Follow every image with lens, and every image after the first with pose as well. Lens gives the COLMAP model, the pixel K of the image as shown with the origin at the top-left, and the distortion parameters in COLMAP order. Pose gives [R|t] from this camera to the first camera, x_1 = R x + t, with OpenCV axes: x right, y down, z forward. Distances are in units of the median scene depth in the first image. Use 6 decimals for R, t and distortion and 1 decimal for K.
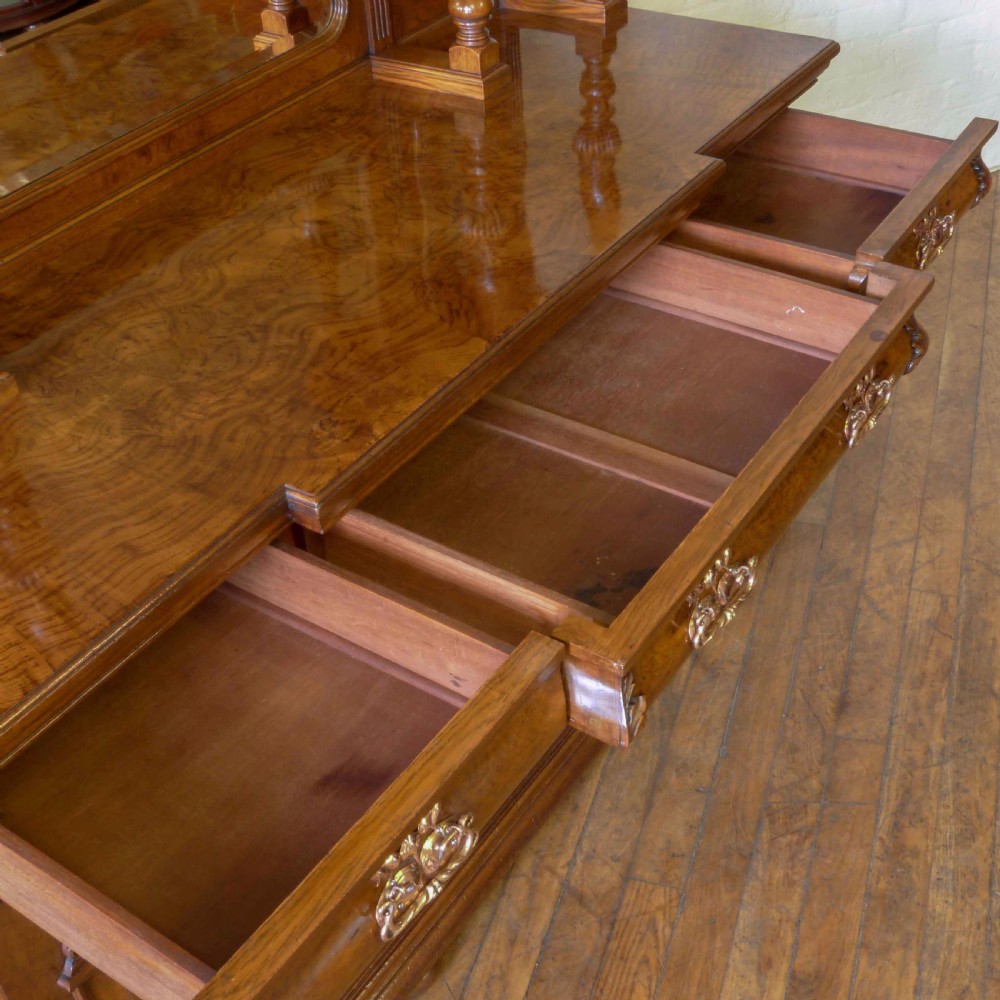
lens RADIAL K [[1388.5, 0, 500.0], [0, 1388.5, 500.0], [0, 0, 1]] dist [0.001716, 0.002915]
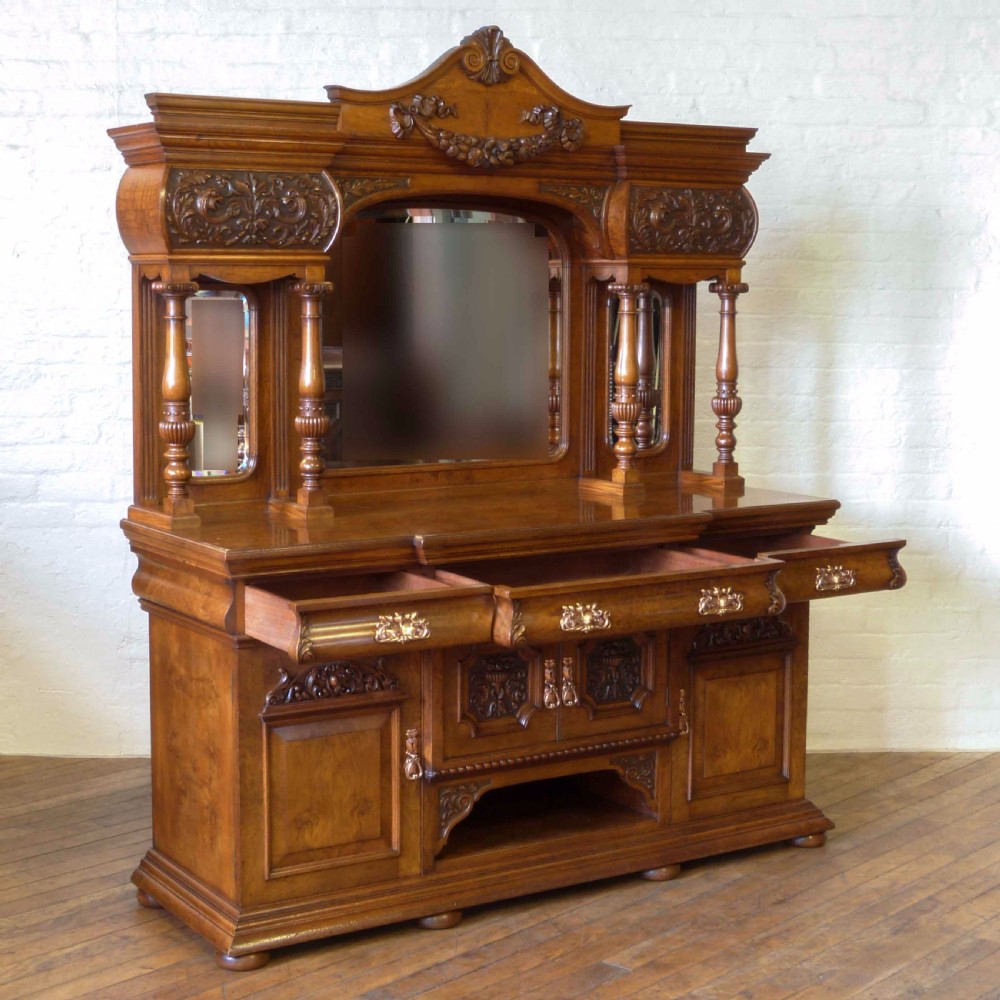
lens RADIAL K [[1833.1, 0, 470.7], [0, 1833.1, 497.9], [0, 0, 1]] dist [-0.042102, 0.025419]
pose [[0.910695, 0.105961, -0.399258, 0.751065], [-0.294949, 0.843496, -0.448909, 0.838199], [0.289206, 0.526580, 0.799421, -0.966416]]
